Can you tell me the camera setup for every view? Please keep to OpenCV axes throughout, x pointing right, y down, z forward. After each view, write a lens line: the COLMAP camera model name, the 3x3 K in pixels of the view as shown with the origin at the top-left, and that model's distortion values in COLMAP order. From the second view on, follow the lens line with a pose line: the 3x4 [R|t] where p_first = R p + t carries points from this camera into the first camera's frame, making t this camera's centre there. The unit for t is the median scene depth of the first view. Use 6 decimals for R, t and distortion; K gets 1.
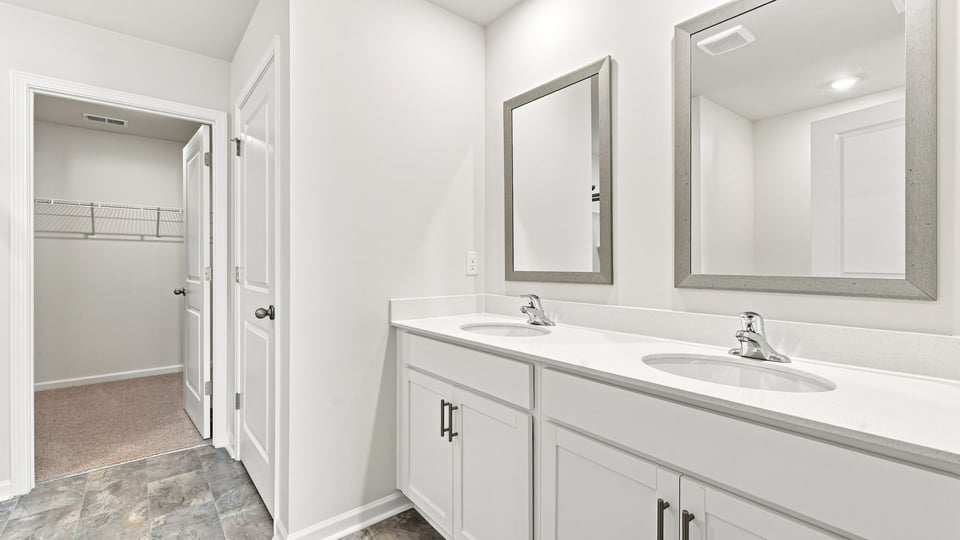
lens RADIAL K [[415.7, 0, 470.8], [0, 415.7, 264.4], [0, 0, 1]] dist [0.001419, -0.000095]
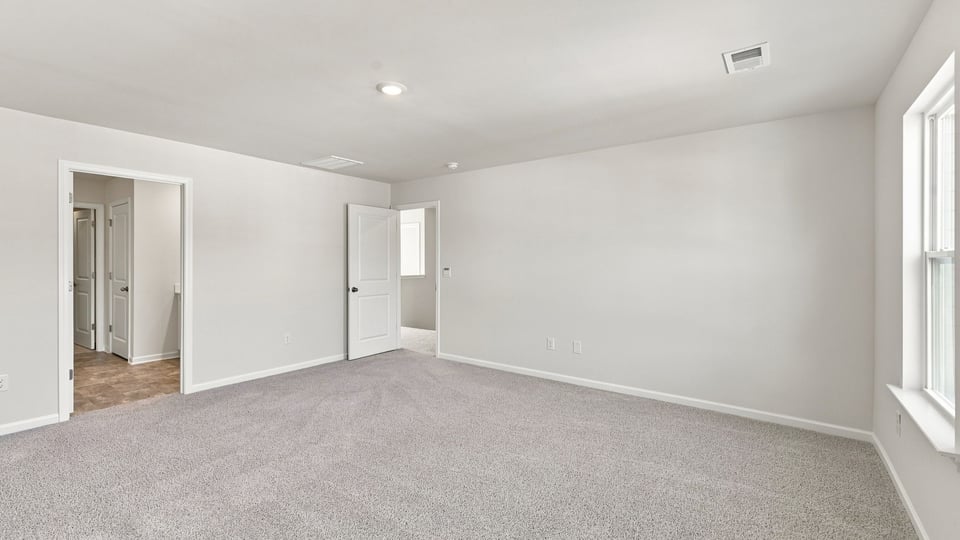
lens RADIAL K [[415.7, 0, 470.8], [0, 415.7, 264.4], [0, 0, 1]] dist [0.001419, -0.000095]
pose [[0.970217, 0.001474, 0.242233, 0.838205], [-0.002688, 0.999985, 0.004680, -0.056517], [-0.242223, -0.005192, 0.970207, -1.754238]]
